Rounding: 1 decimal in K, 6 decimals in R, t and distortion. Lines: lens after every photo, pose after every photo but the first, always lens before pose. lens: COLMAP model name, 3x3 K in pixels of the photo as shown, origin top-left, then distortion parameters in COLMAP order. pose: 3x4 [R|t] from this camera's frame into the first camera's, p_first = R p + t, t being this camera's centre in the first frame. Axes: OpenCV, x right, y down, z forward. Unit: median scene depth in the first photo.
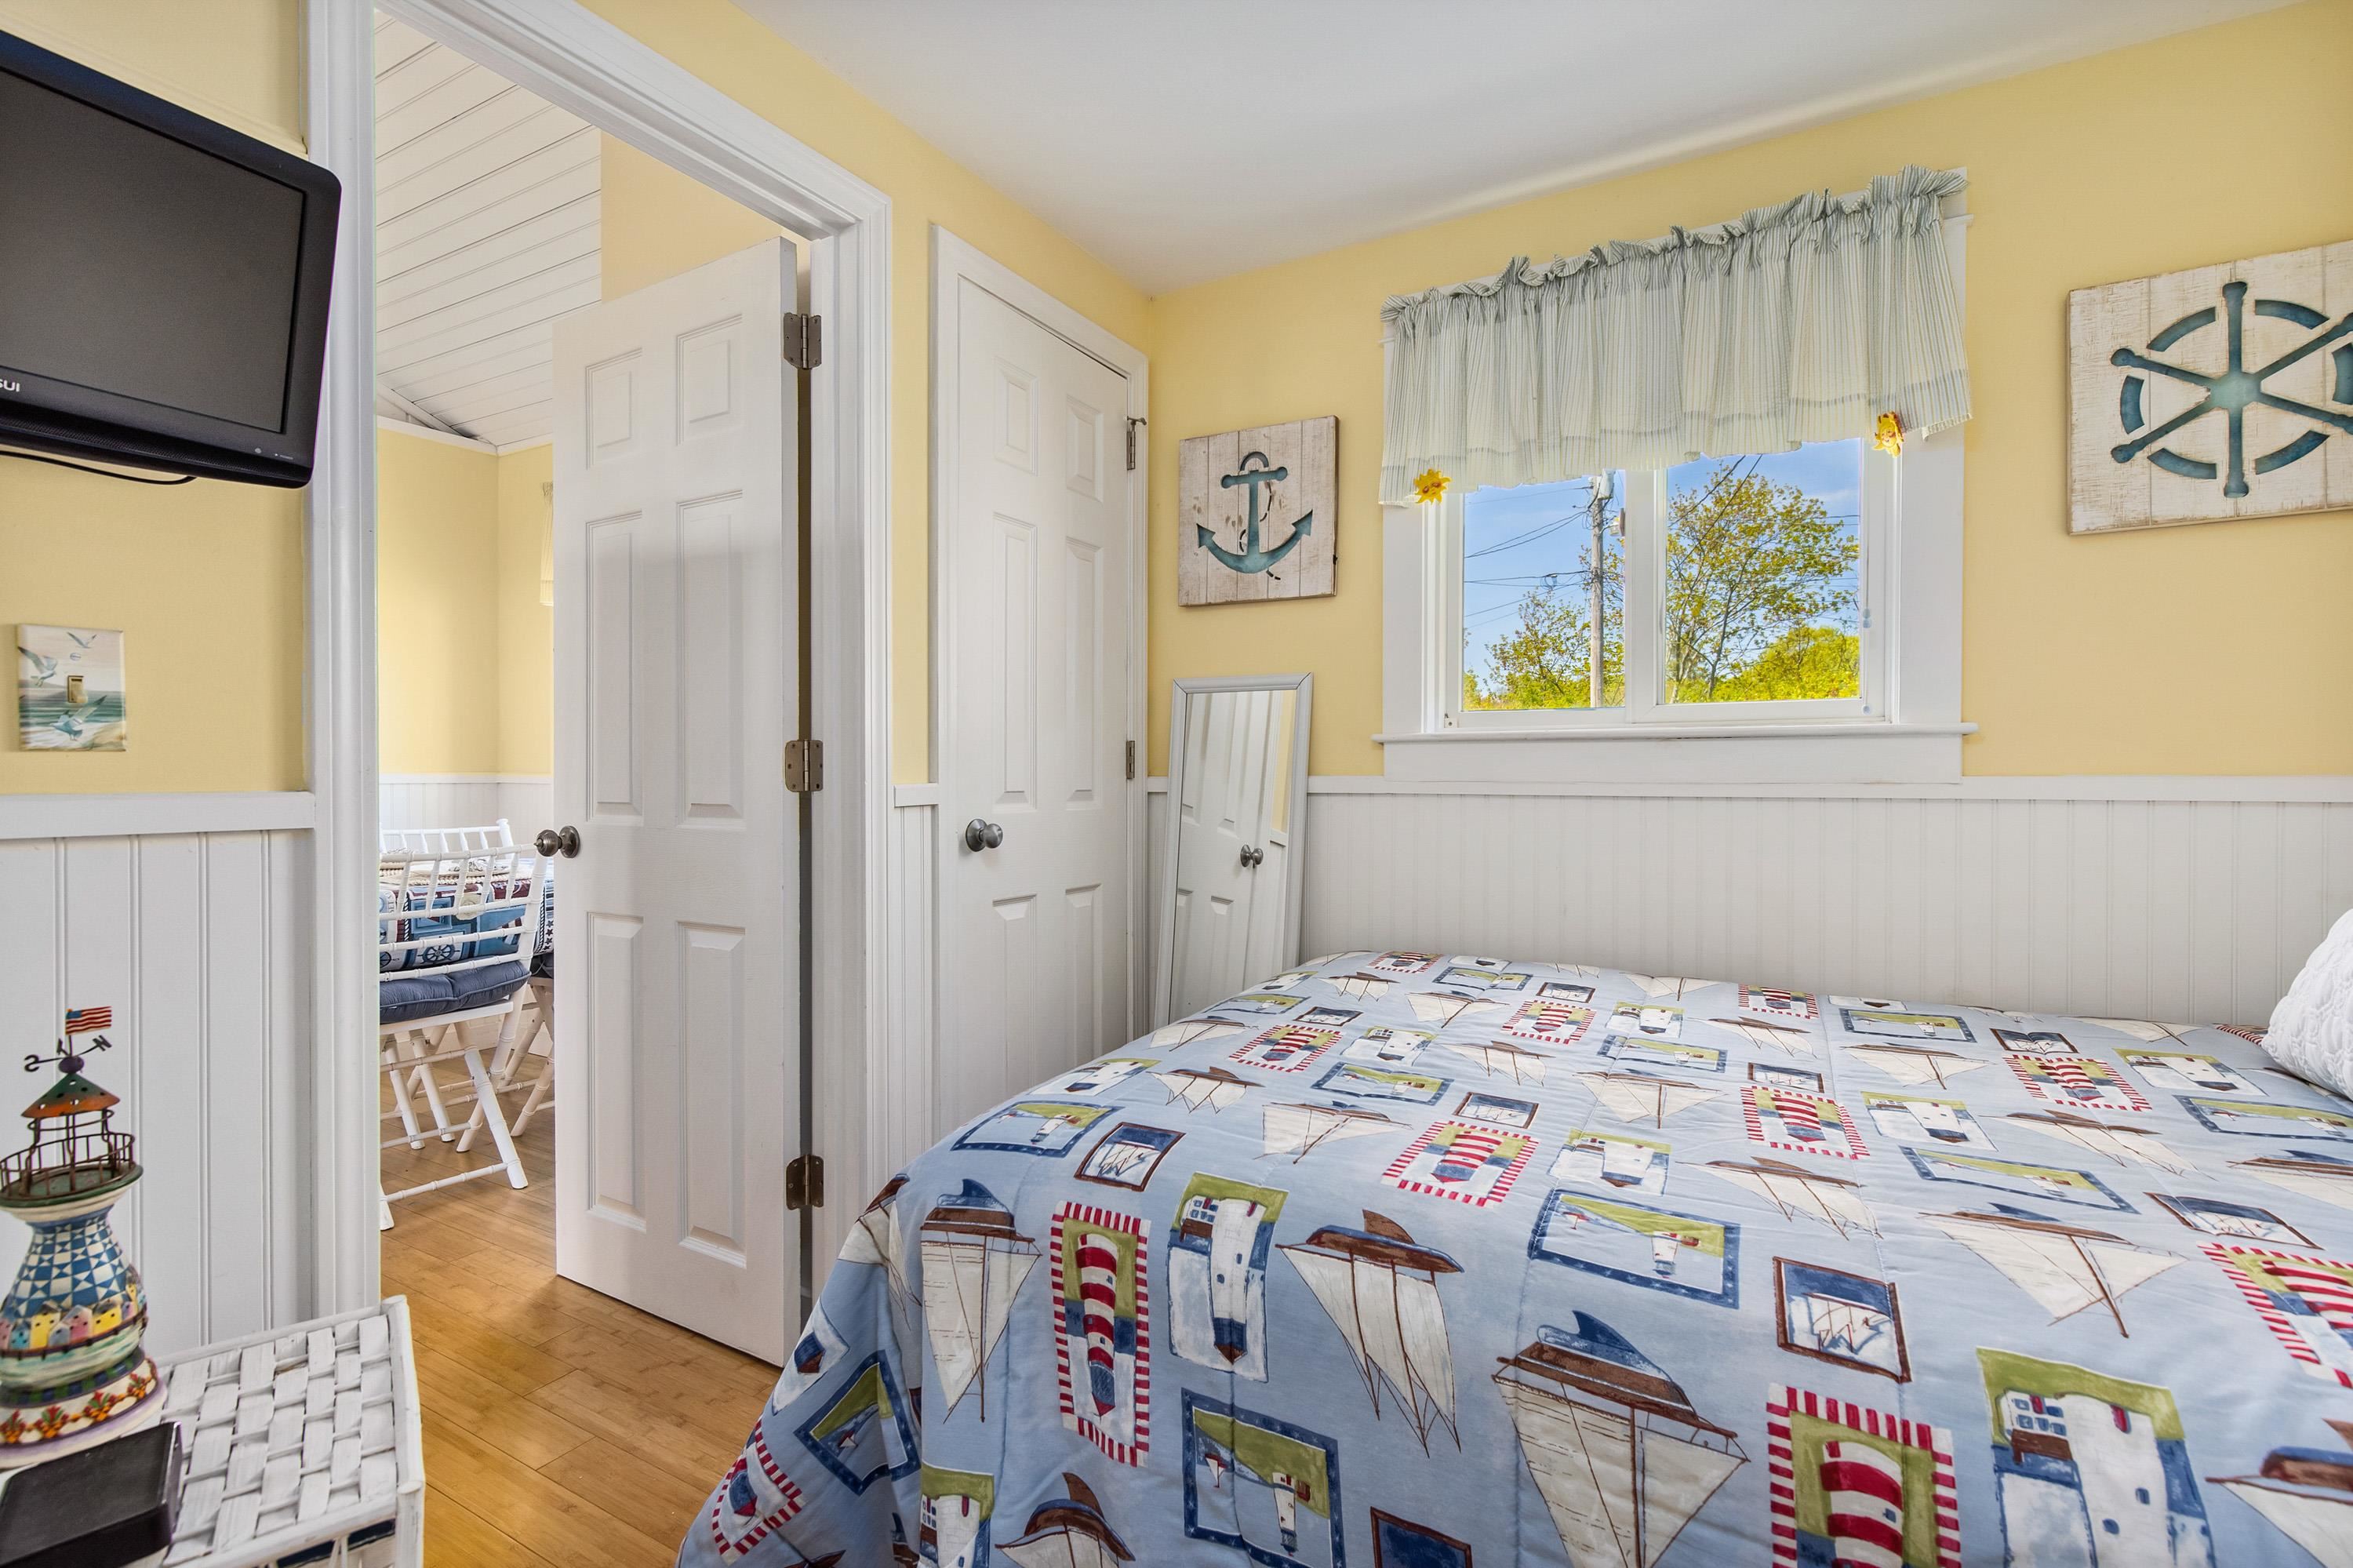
lens RADIAL K [[1073.7, 0, 1168.1], [0, 1073.7, 781.3], [0, 0, 1]] dist [0.003252, 0.003316]
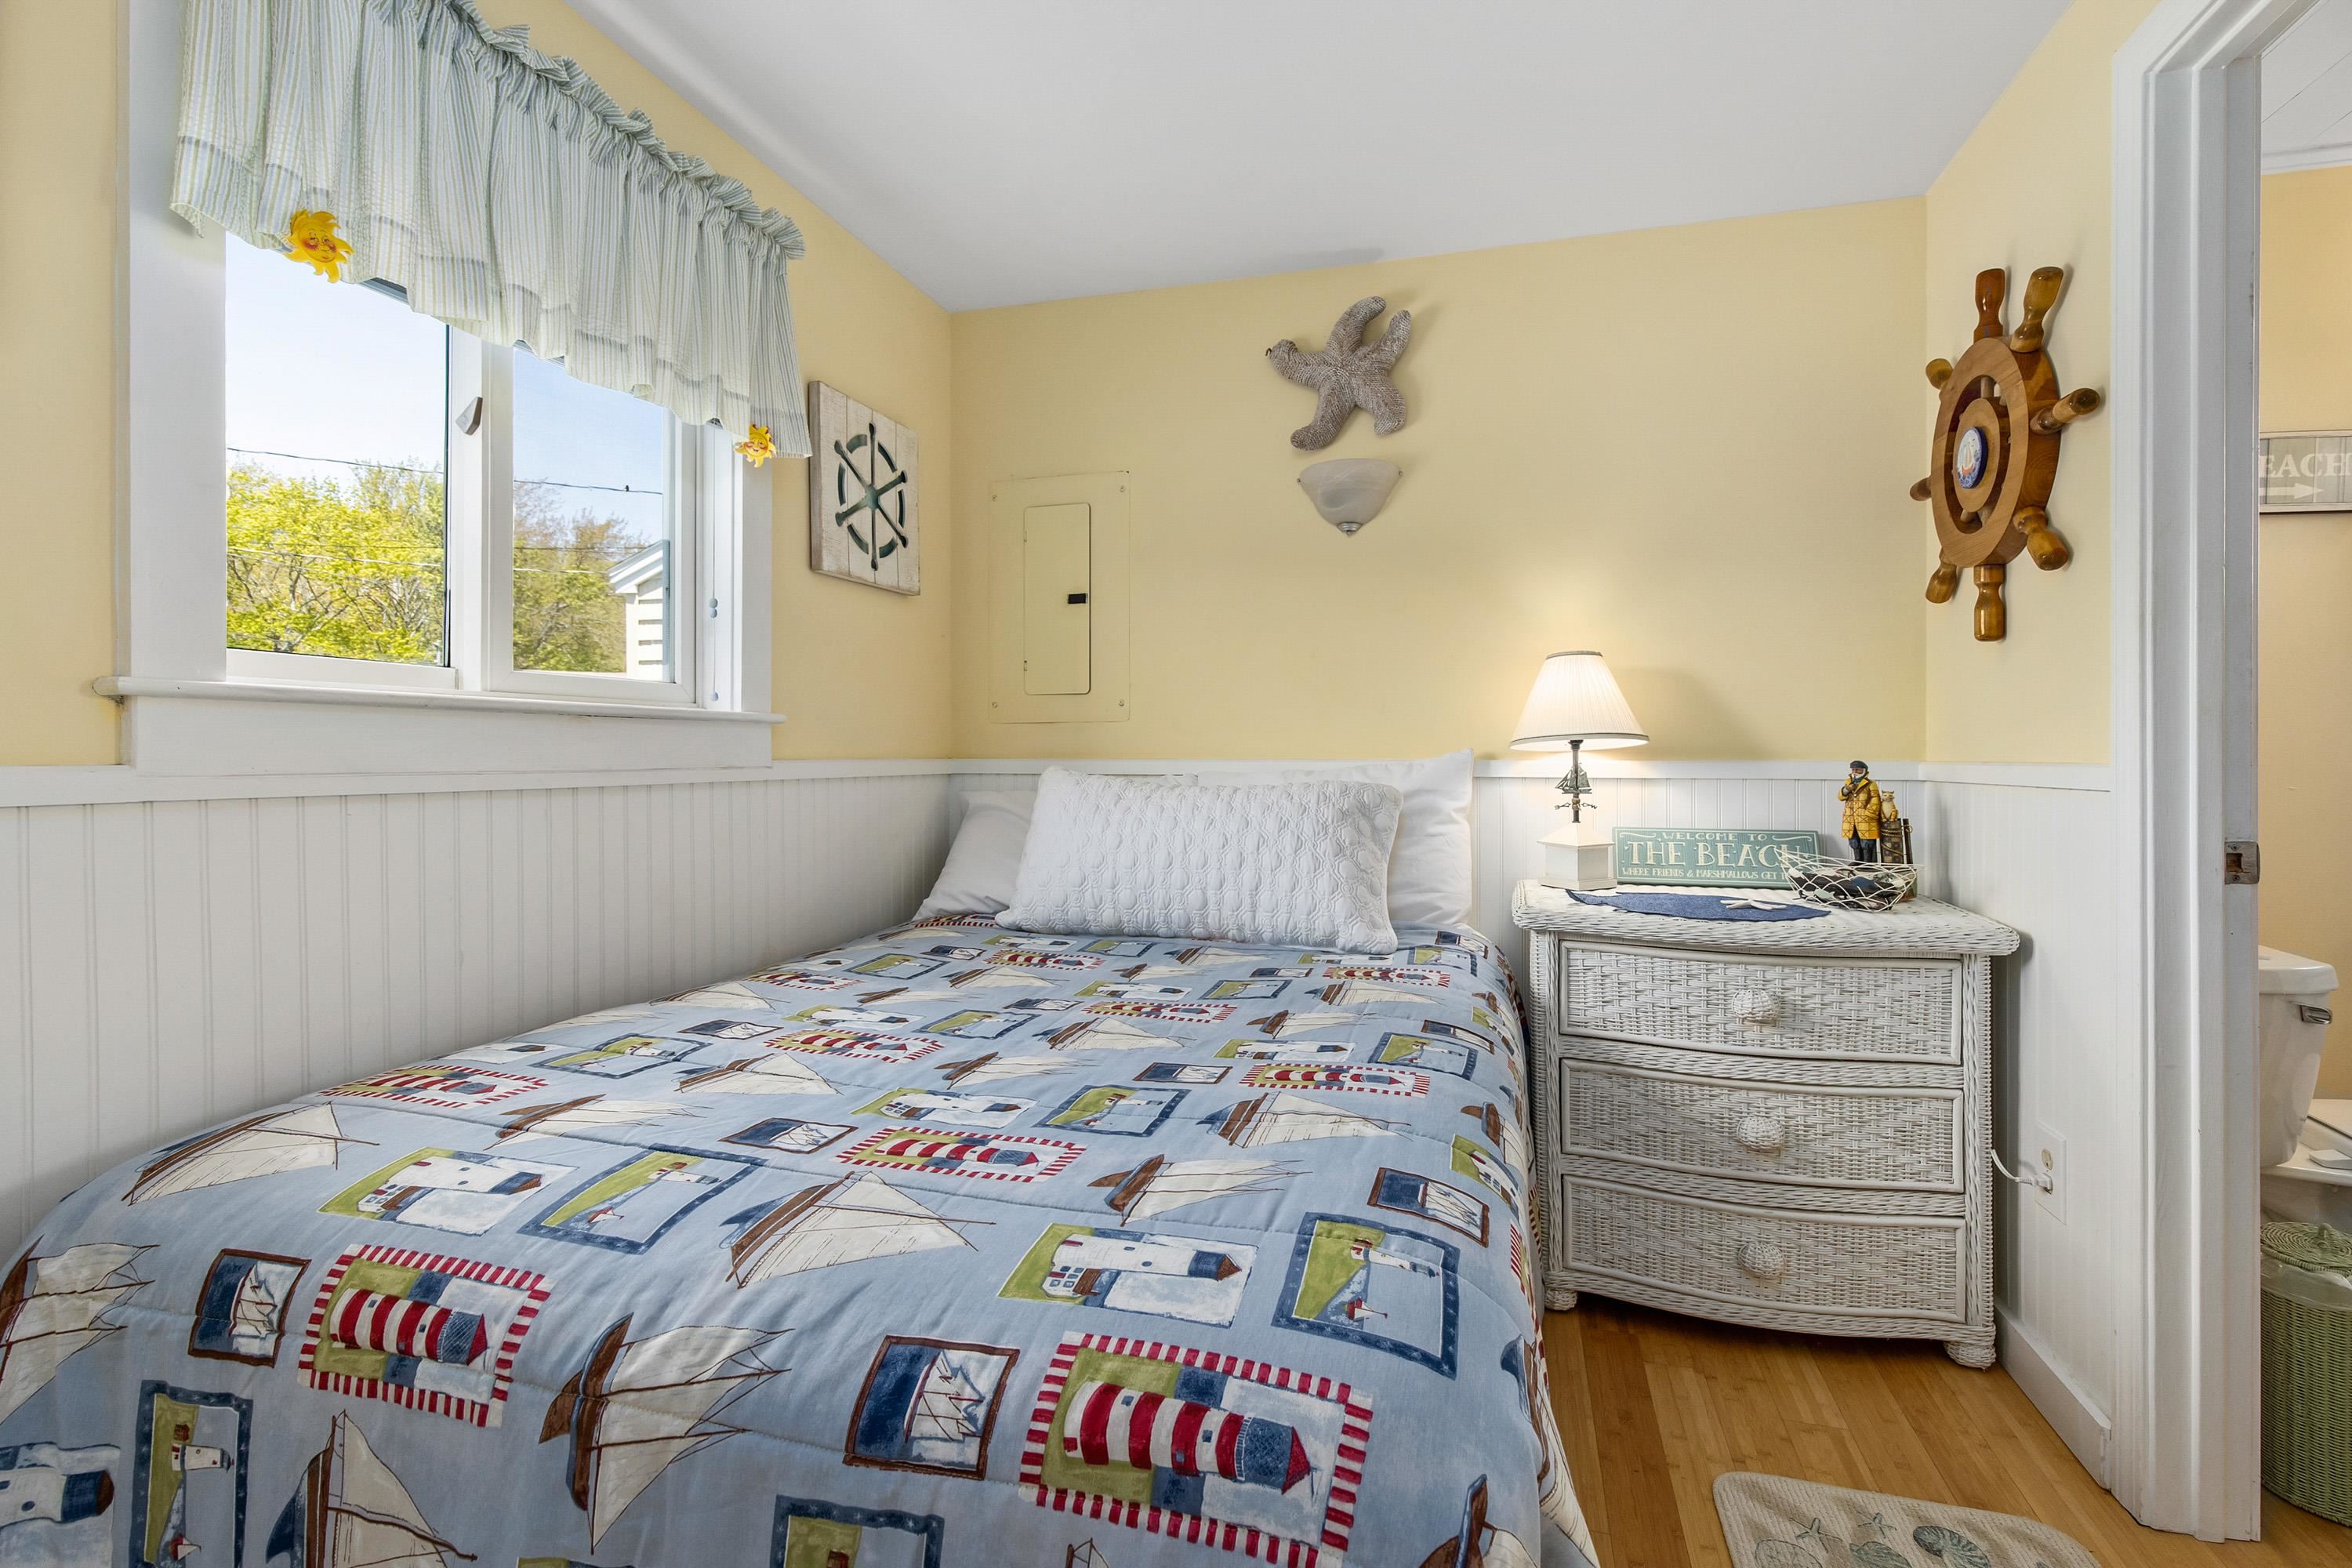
lens RADIAL K [[1073.2, 0, 1237.2], [0, 1073.2, 735.8], [0, 0, 1]] dist [0.003252, 0.003316]
pose [[-0.270412, 0.021620, 0.962502, -0.553686], [0.014472, 0.999726, -0.018390, -0.004235], [-0.962636, 0.008957, -0.270651, 0.936148]]
